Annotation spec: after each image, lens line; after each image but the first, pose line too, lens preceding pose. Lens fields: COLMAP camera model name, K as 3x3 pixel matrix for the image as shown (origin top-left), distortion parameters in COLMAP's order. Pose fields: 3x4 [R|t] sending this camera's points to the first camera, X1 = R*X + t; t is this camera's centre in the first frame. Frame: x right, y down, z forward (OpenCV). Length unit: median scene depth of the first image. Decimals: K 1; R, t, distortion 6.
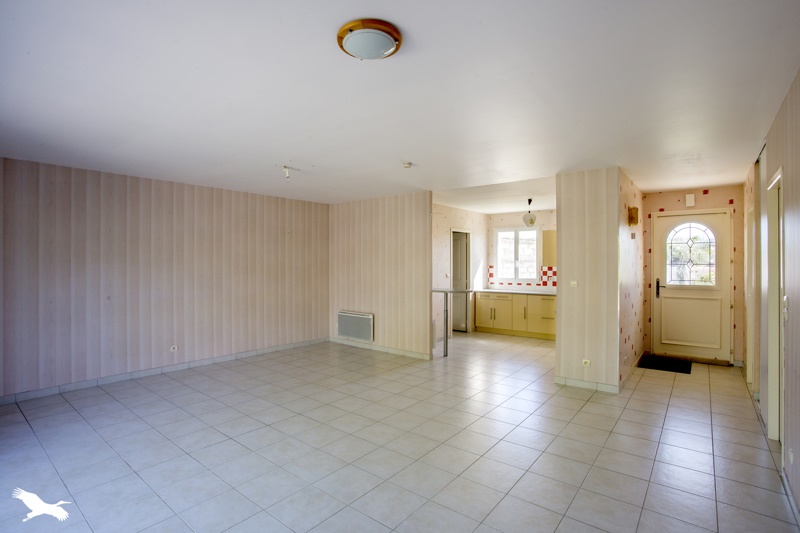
lens RADIAL K [[399.5, 0, 399.1], [0, 399.5, 263.1], [0, 0, 1]] dist [-0.006949, -0.000394]
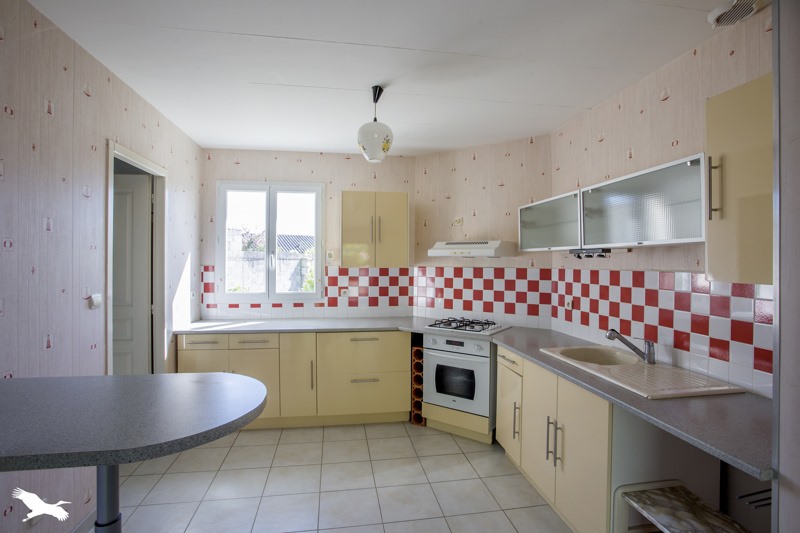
lens RADIAL K [[399.5, 0, 396.0], [0, 399.5, 258.6], [0, 0, 1]] dist [-0.006949, -0.000394]
pose [[0.688527, 0.013391, 0.725087, 0.056913], [-0.003295, 0.999877, -0.015338, 0.004541], [-0.725203, 0.008172, 0.688486, 0.576306]]
